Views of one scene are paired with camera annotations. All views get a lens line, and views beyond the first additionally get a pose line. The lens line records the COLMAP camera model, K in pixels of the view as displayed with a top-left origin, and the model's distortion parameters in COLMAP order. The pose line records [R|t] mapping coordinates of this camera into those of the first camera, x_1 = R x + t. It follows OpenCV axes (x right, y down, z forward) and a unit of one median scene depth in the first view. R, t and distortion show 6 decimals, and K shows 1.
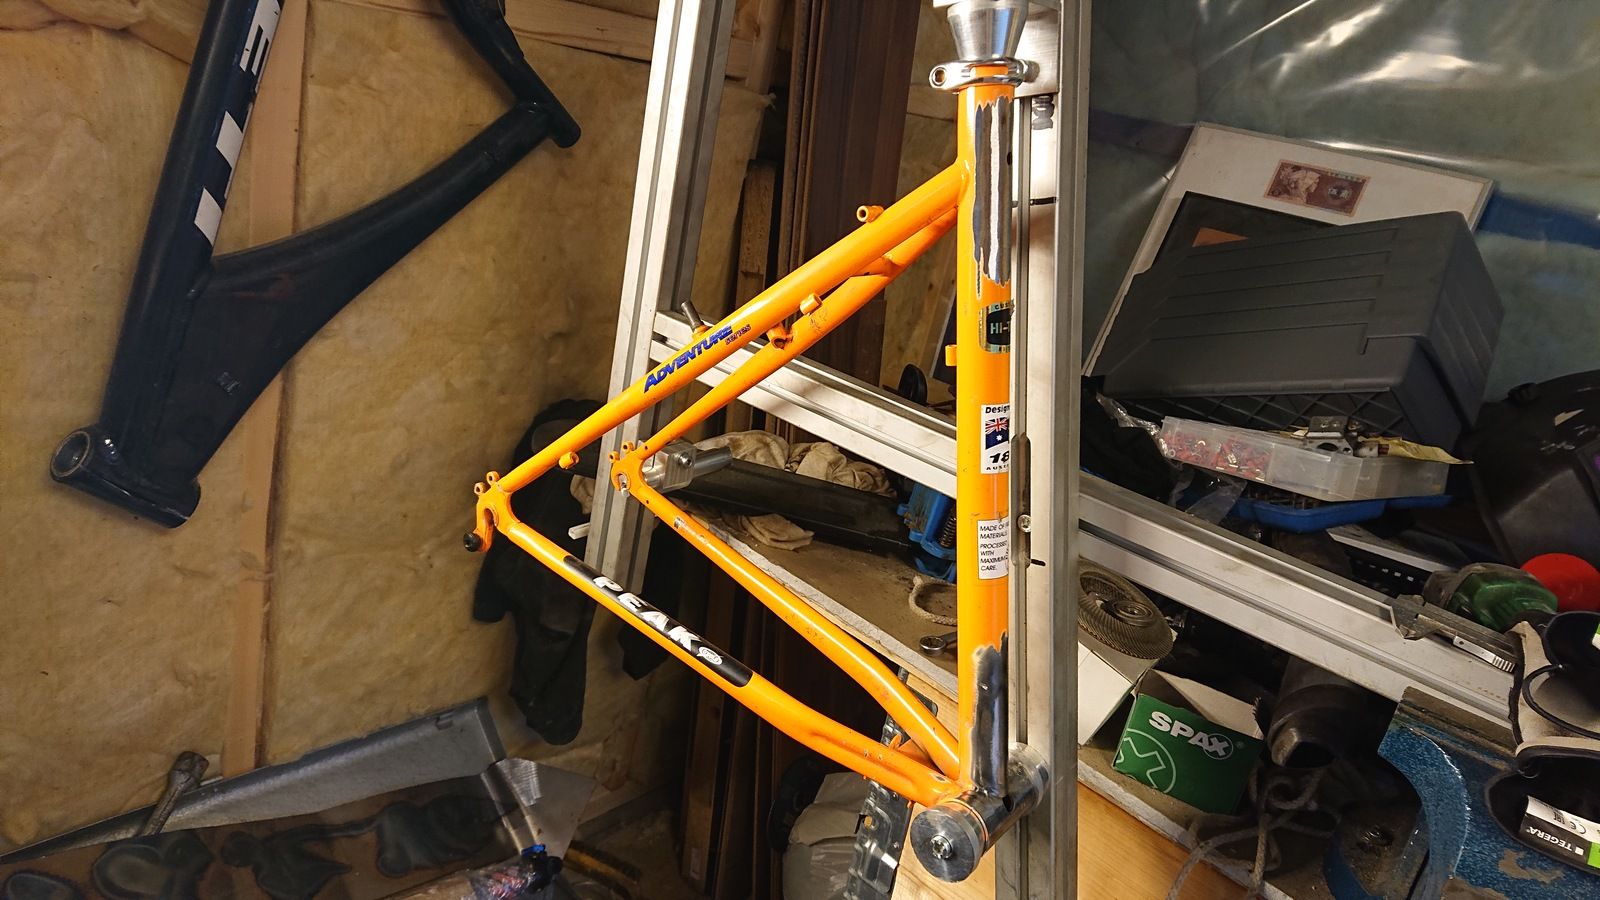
lens RADIAL K [[1140.1, 0, 808.0], [0, 1140.1, 466.2], [0, 0, 1]] dist [0.164096, -0.280557]
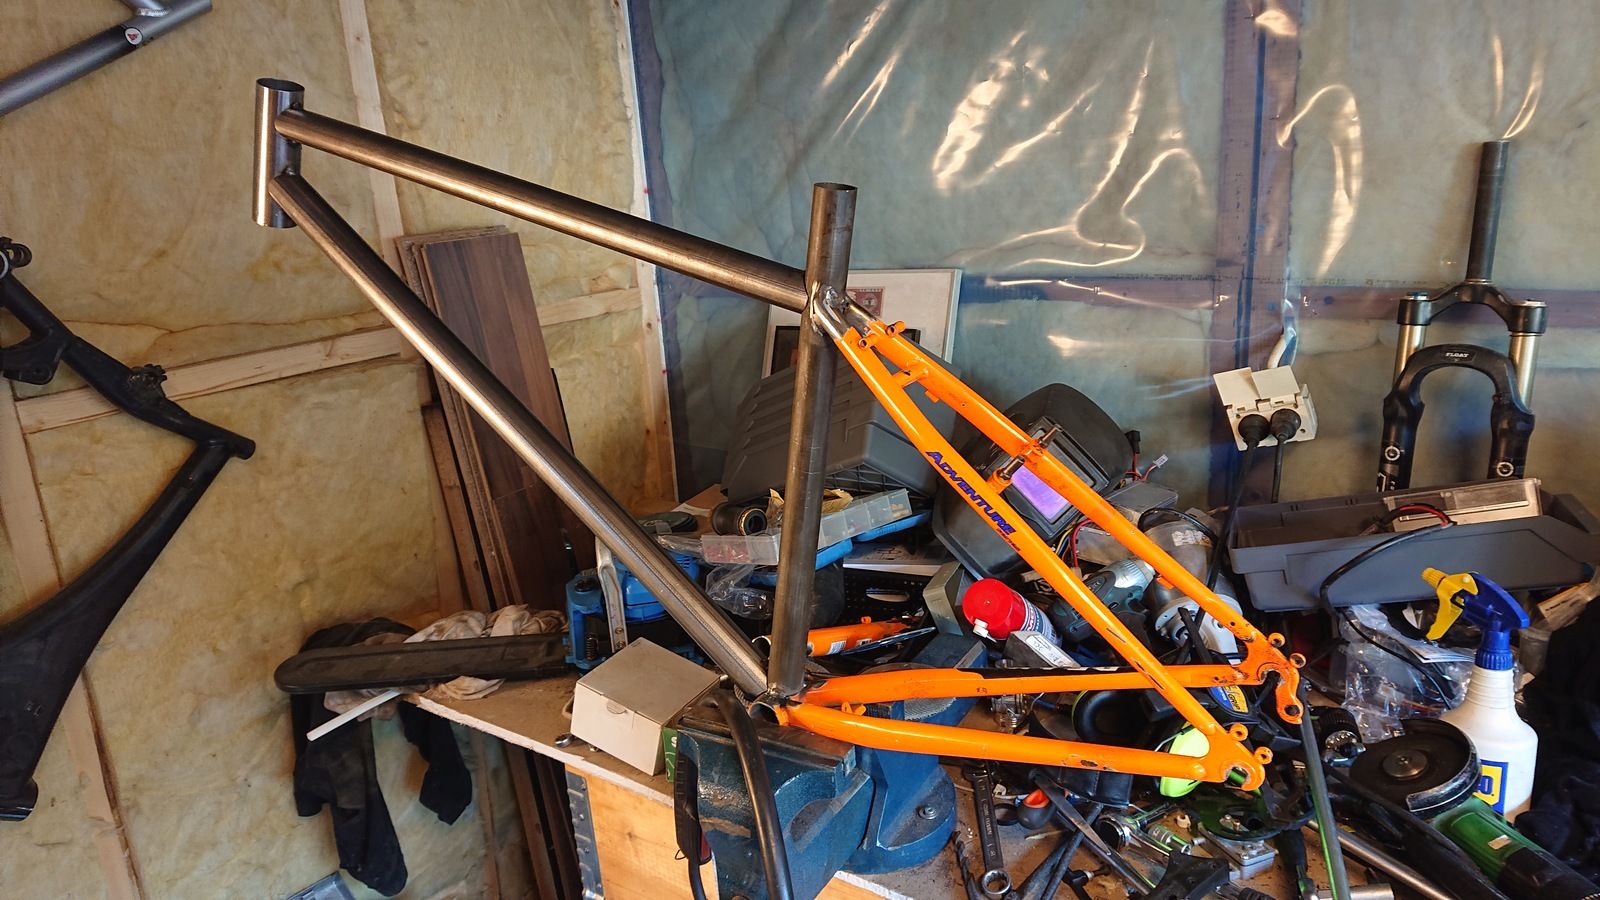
lens RADIAL K [[1148.1, 0, 800.0], [0, 1148.1, 450.0], [0, 0, 1]] dist [0.123070, -0.181053]
pose [[0.957831, -0.286735, 0.018514, 0.382827], [0.287310, 0.954972, -0.074040, 0.002247], [0.003549, 0.076238, 0.997083, -0.368974]]
